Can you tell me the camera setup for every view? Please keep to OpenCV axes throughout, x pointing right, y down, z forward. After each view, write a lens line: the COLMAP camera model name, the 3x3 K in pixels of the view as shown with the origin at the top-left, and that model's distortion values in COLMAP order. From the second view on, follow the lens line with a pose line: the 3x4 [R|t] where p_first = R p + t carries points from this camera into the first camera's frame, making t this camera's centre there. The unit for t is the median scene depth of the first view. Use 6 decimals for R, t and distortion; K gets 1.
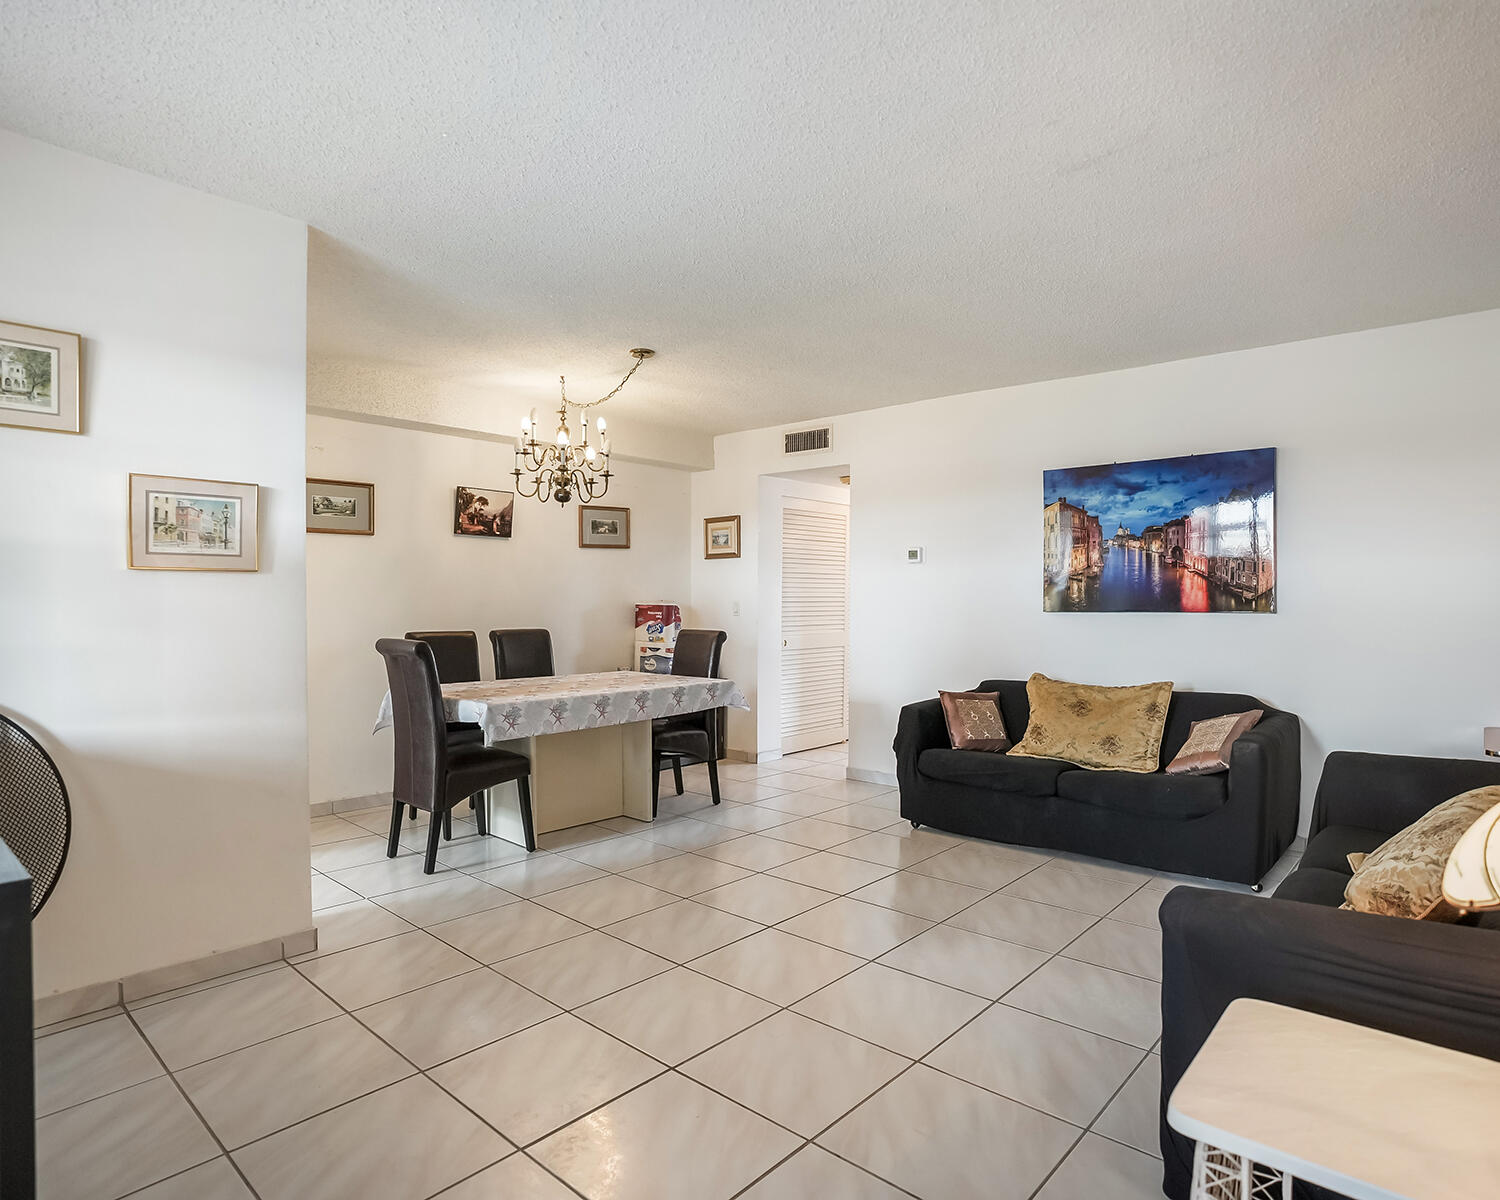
lens RADIAL K [[865.9, 0, 754.9], [0, 865.9, 629.0], [0, 0, 1]] dist [-0.069669, 0.044268]
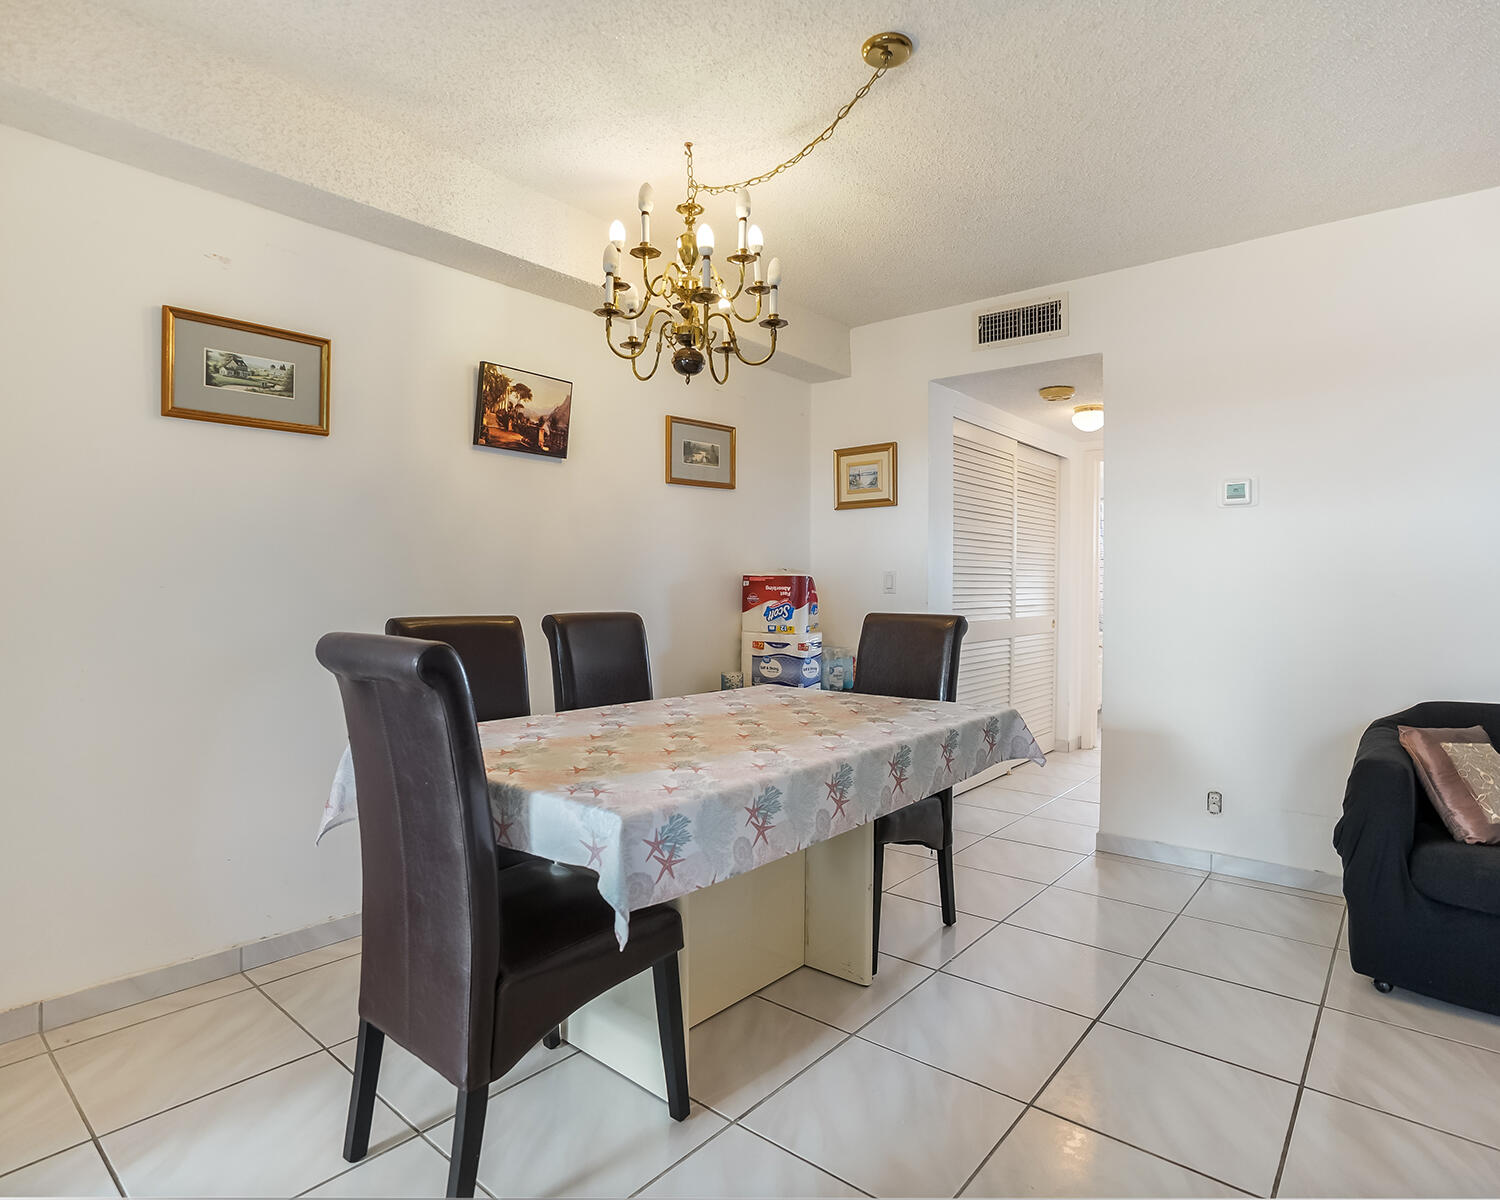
lens RADIAL K [[837.0, 0, 747.1], [0, 837.0, 595.8], [0, 0, 1]] dist [-0.074274, 0.037664]
pose [[0.999454, 0.001558, 0.033002, -0.184197], [-0.000809, 0.999742, -0.022698, 0.001407], [-0.033029, 0.022659, 0.999197, 0.440682]]
